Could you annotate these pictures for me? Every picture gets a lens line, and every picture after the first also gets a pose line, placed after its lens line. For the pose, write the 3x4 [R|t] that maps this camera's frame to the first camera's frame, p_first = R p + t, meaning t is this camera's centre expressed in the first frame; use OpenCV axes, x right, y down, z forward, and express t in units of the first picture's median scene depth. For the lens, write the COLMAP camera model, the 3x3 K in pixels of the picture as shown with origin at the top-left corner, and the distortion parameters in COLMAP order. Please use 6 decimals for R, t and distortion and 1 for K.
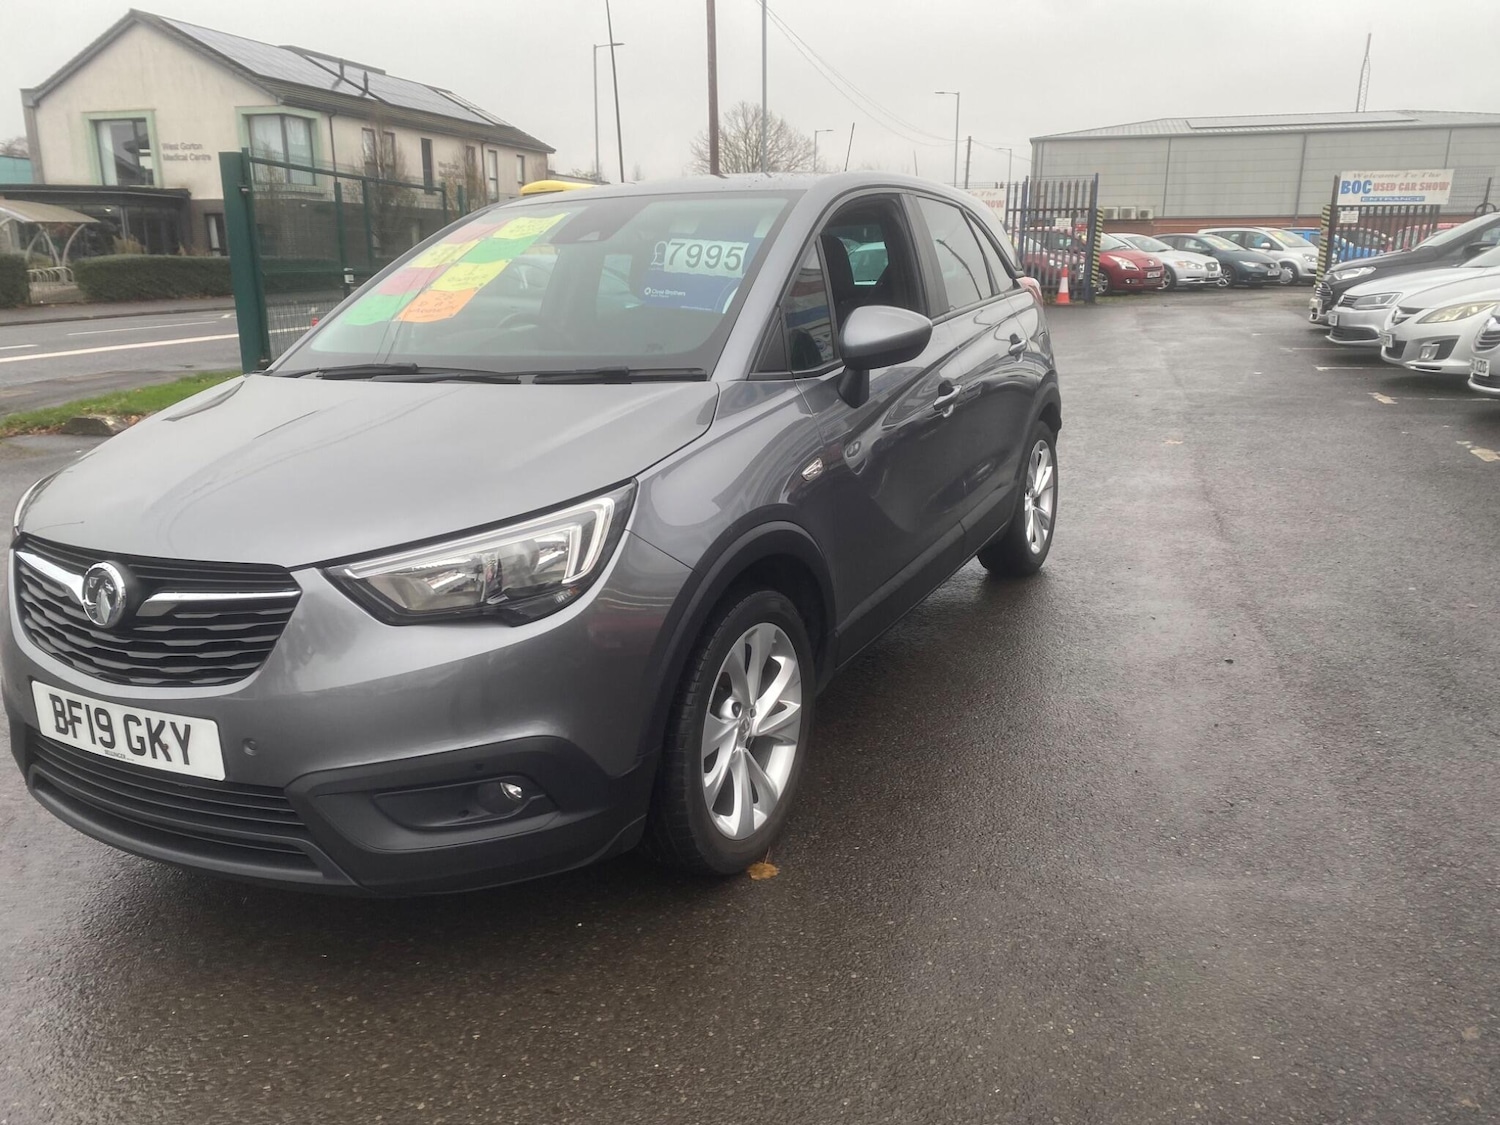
lens RADIAL K [[1153.8, 0, 739.3], [0, 1153.8, 558.3], [0, 0, 1]] dist [0.016013, -0.004890]
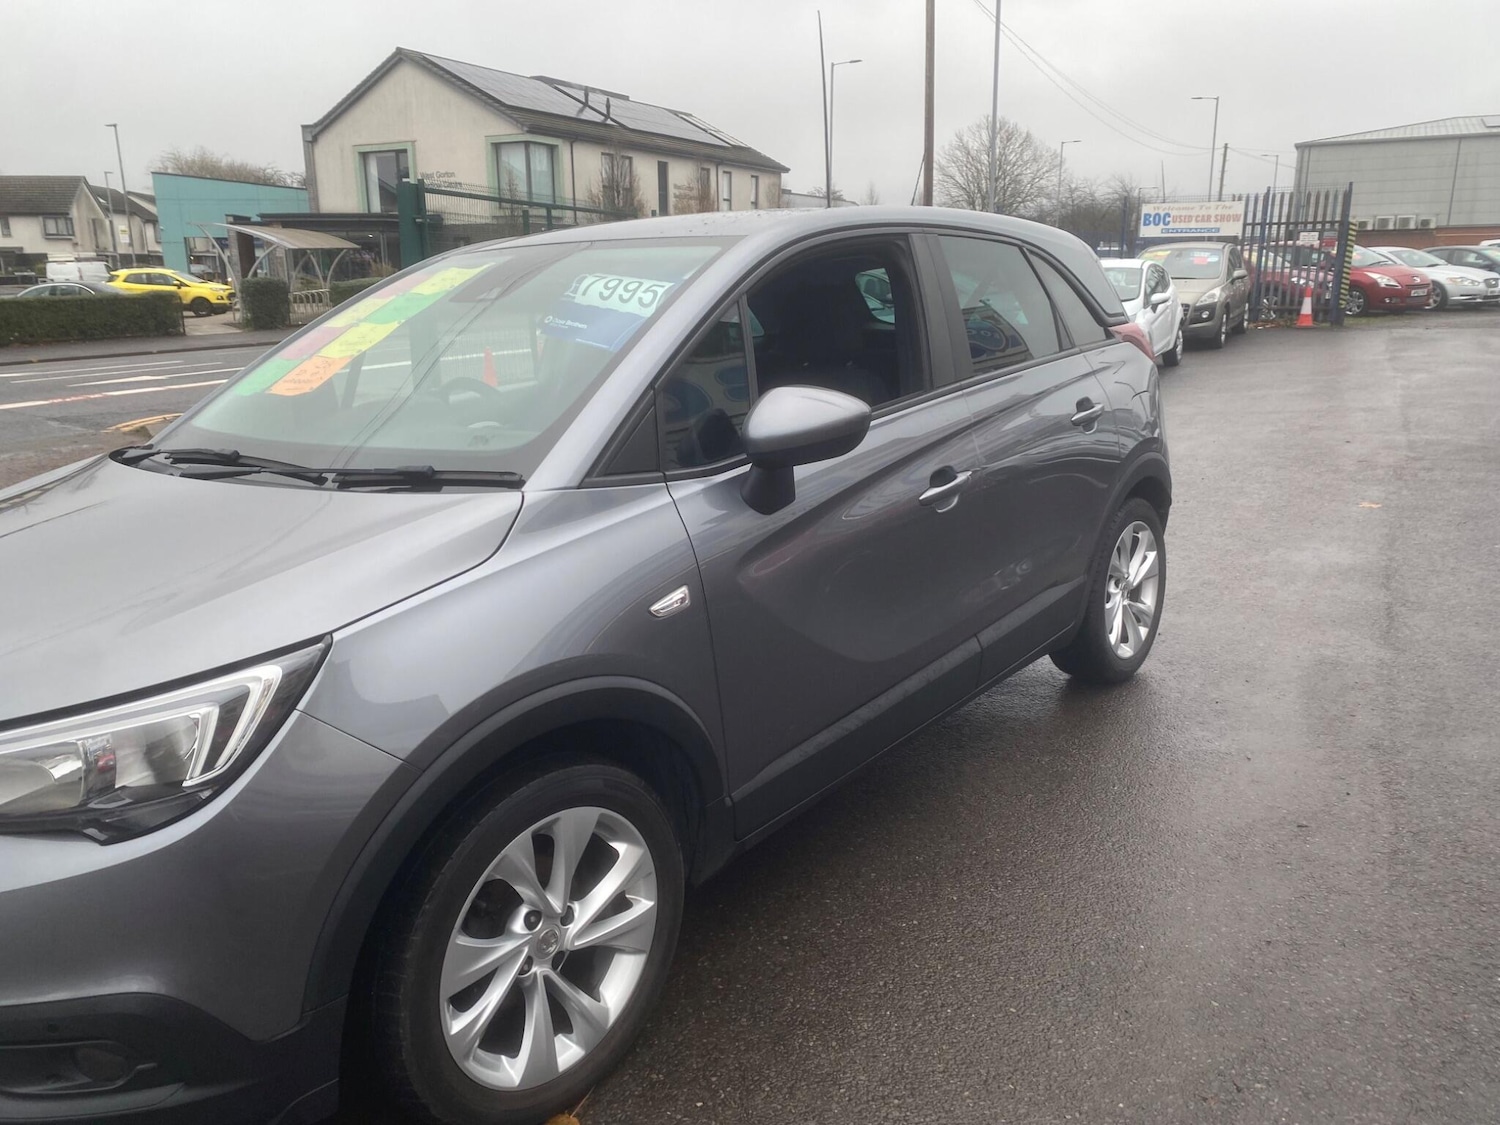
lens RADIAL K [[1151.9, 0, 763.2], [0, 1151.9, 570.1], [0, 0, 1]] dist [0.018191, -0.004417]
pose [[0.983131, 0.039060, -0.178683, 0.126301], [-0.039599, 0.999216, 0.000549, -0.048896], [0.178565, 0.006536, 0.983906, 0.119969]]
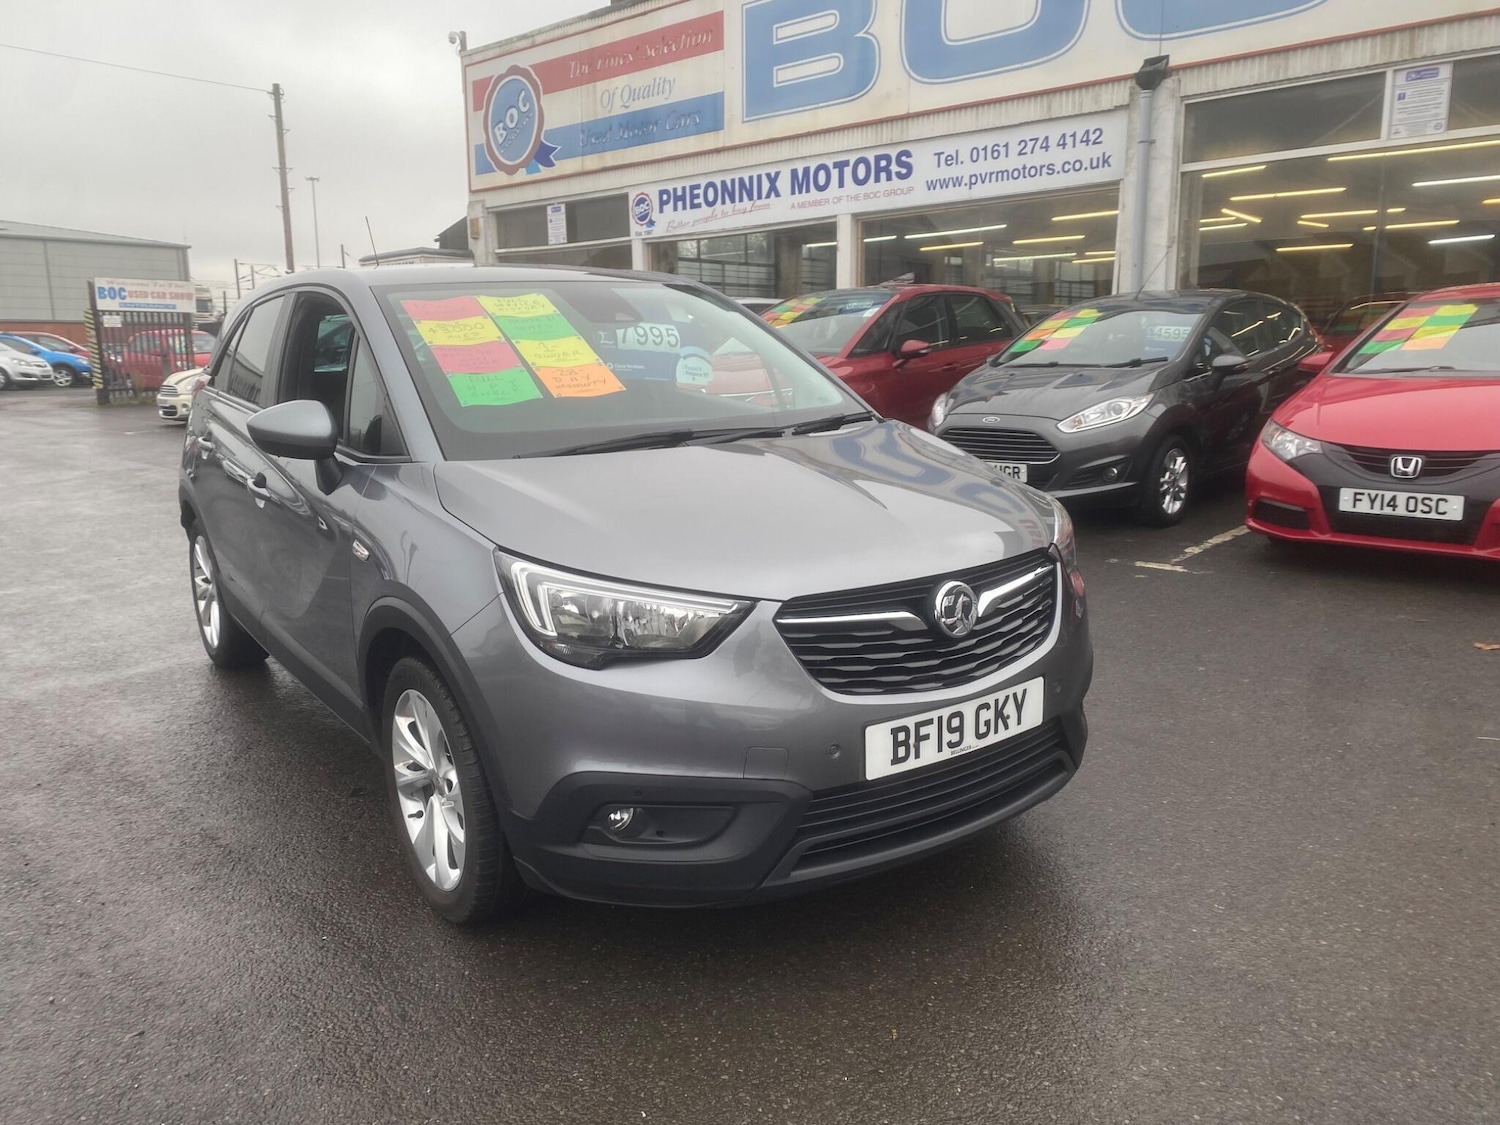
lens RADIAL K [[1157.0, 0, 745.6], [0, 1157.0, 560.7], [0, 0, 1]] dist [0.014885, -0.004860]
pose [[0.451700, -0.157871, 0.878091, -0.614170], [0.233360, 0.970861, 0.054507, -0.047089], [-0.861110, 0.180291, 0.475379, 0.232927]]
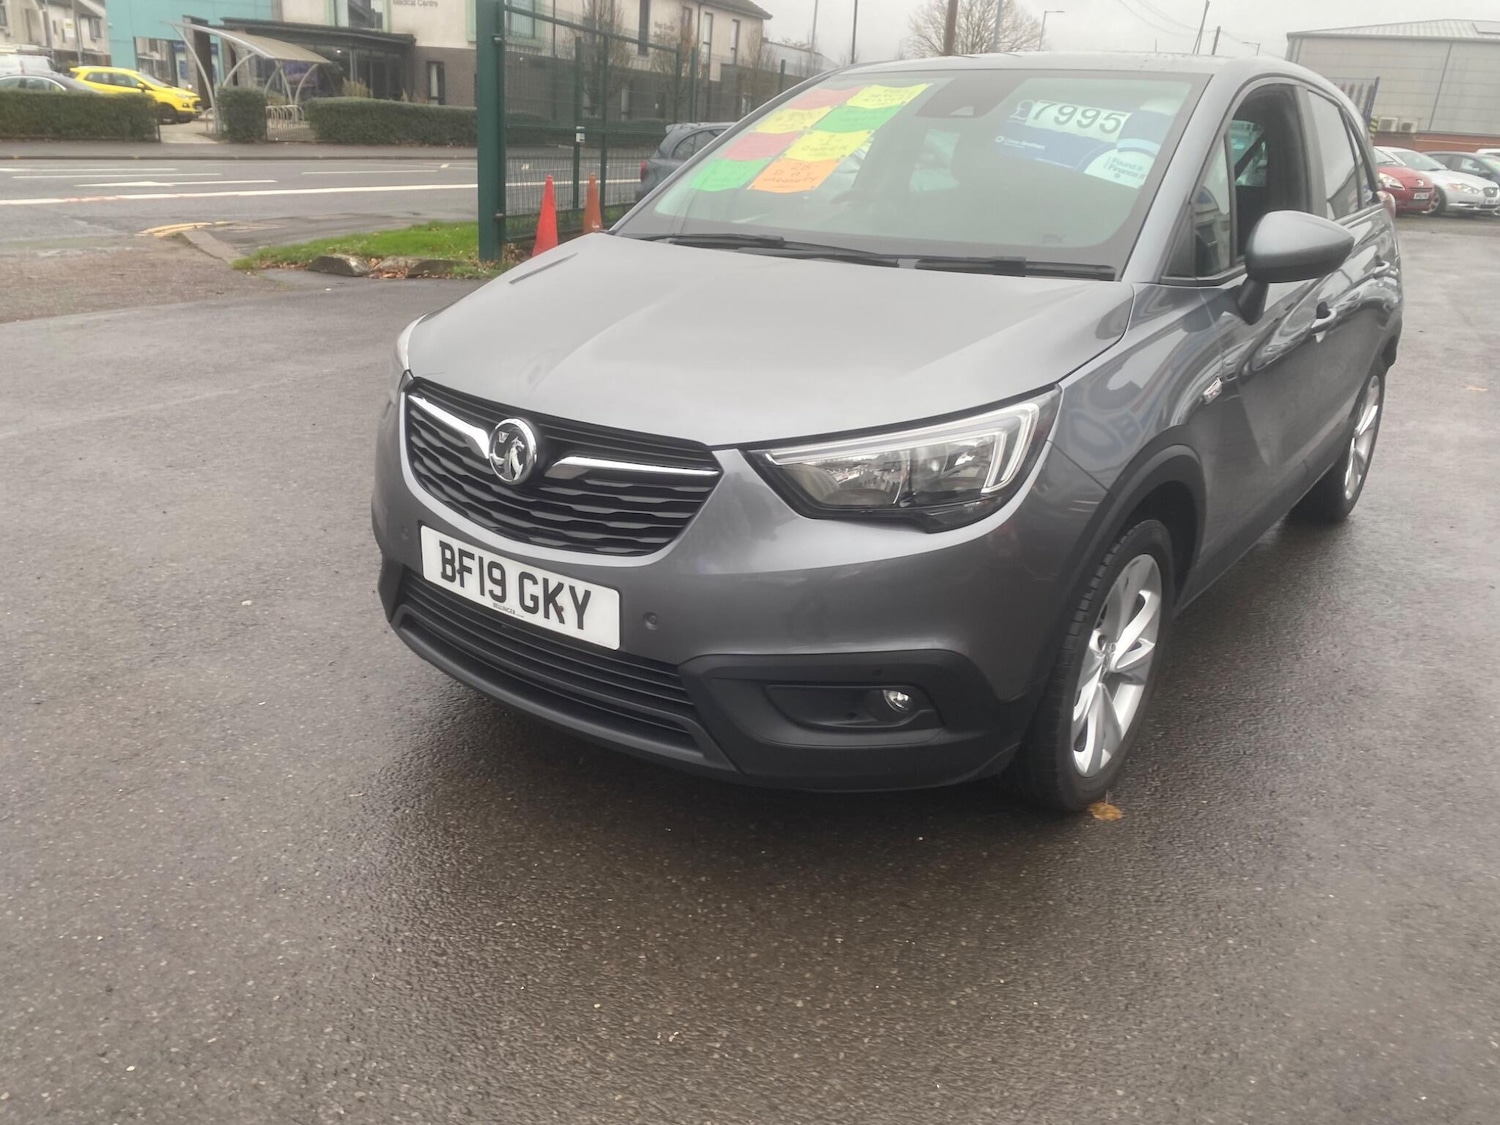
lens RADIAL K [[1151.7, 0, 735.0], [0, 1151.7, 555.4], [0, 0, 1]] dist [0.021168, -0.013910]
pose [[0.983905, 0.120858, -0.131622, -0.082406], [-0.108053, 0.989057, 0.100448, 0.000384], [0.142322, -0.084609, 0.986198, 0.017477]]
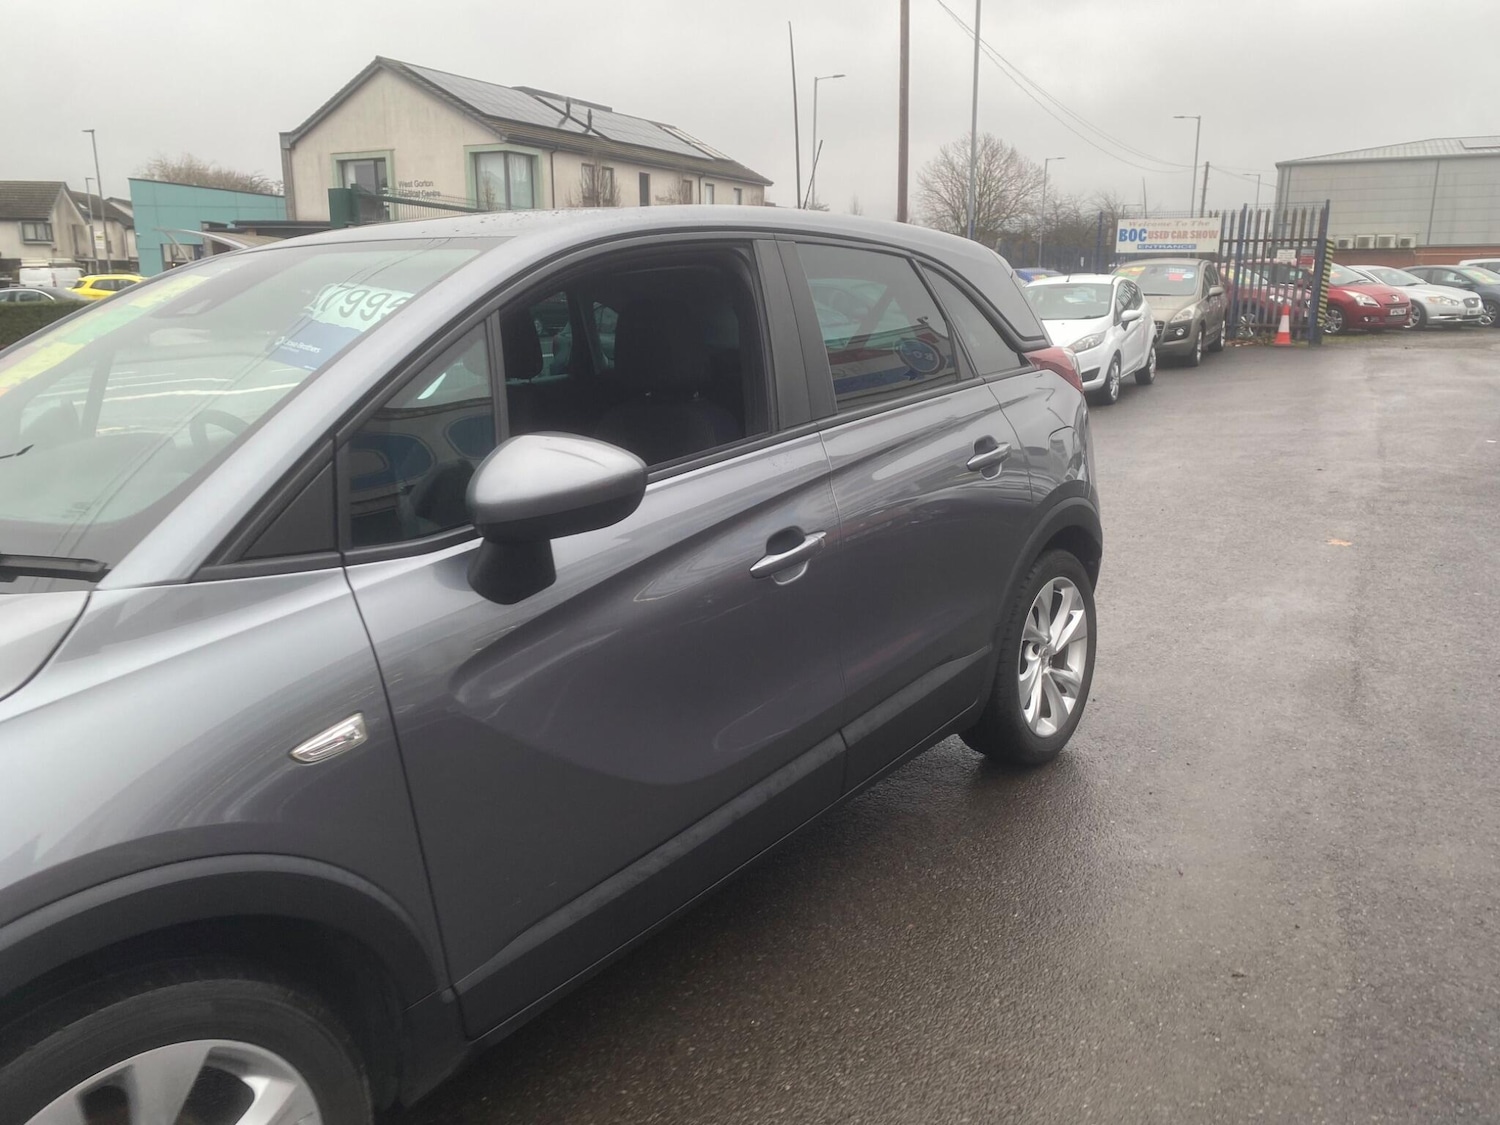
lens RADIAL K [[1153.5, 0, 764.5], [0, 1153.5, 550.6], [0, 0, 1]] dist [0.017472, -0.005197]
pose [[0.984924, 0.041201, -0.168012, 0.172282], [-0.046239, 0.998587, -0.026183, -0.077972], [0.166696, 0.033557, 0.985437, 0.231201]]
